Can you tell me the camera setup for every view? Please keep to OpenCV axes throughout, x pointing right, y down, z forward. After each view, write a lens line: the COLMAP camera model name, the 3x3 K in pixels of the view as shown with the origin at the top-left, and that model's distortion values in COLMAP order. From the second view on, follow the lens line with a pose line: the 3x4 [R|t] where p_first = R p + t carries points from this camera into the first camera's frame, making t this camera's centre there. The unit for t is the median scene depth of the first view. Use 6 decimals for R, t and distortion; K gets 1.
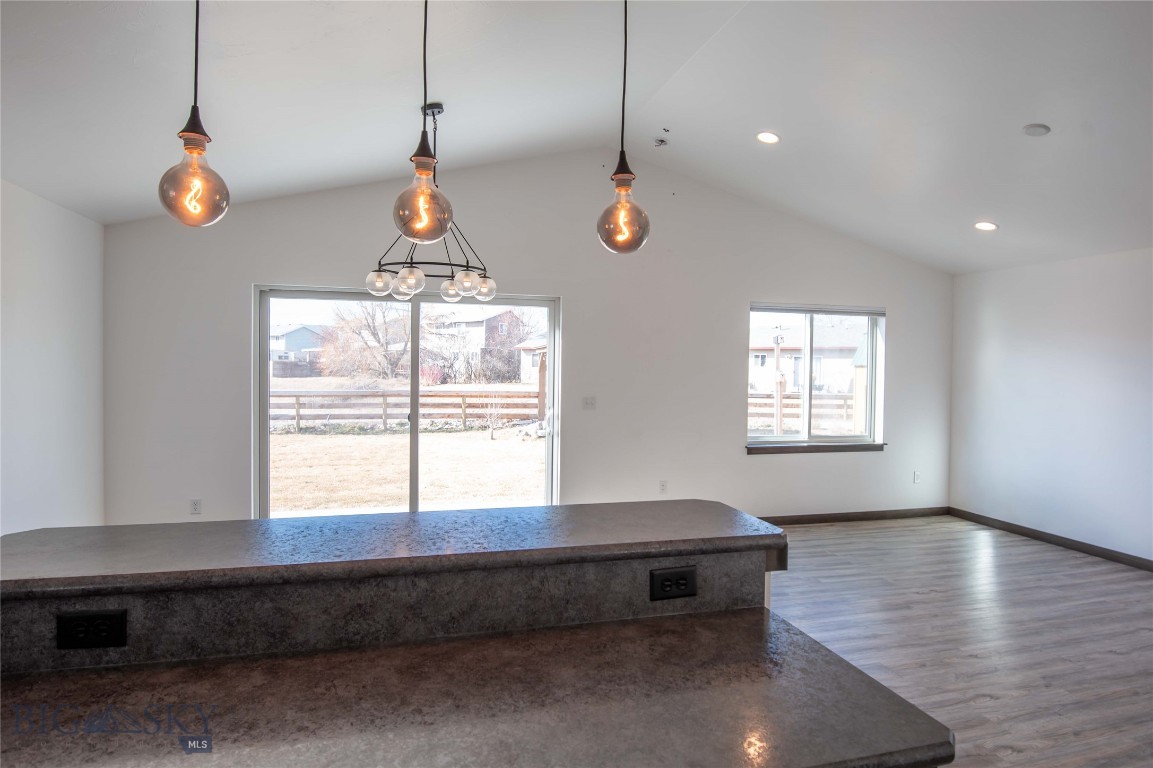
lens RADIAL K [[668.6, 0, 581.1], [0, 668.6, 378.2], [0, 0, 1]] dist [-0.021965, -0.003152]
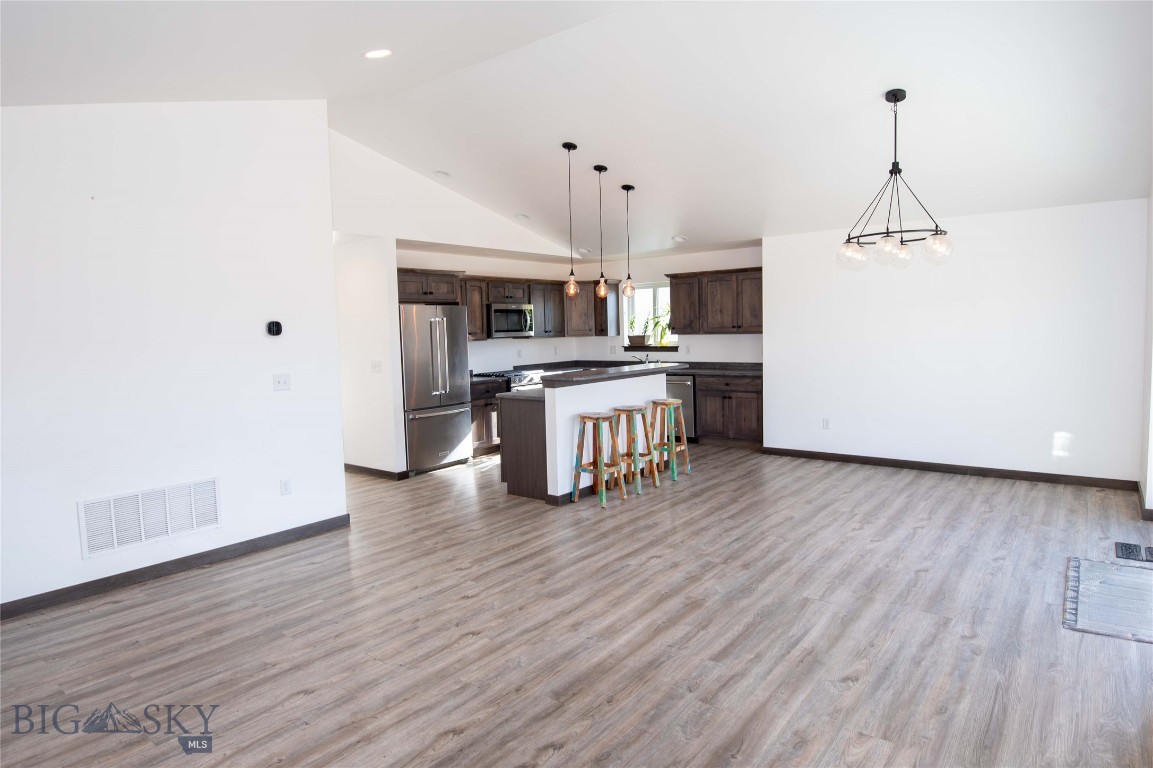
lens RADIAL K [[656.3, 0, 579.5], [0, 656.3, 378.0], [0, 0, 1]] dist [0.001840, -0.036822]
pose [[-0.803650, 0.054086, -0.592639, 0.876909], [0.002212, 0.996126, 0.087910, -0.019703], [0.595098, 0.069338, -0.800657, 1.571827]]
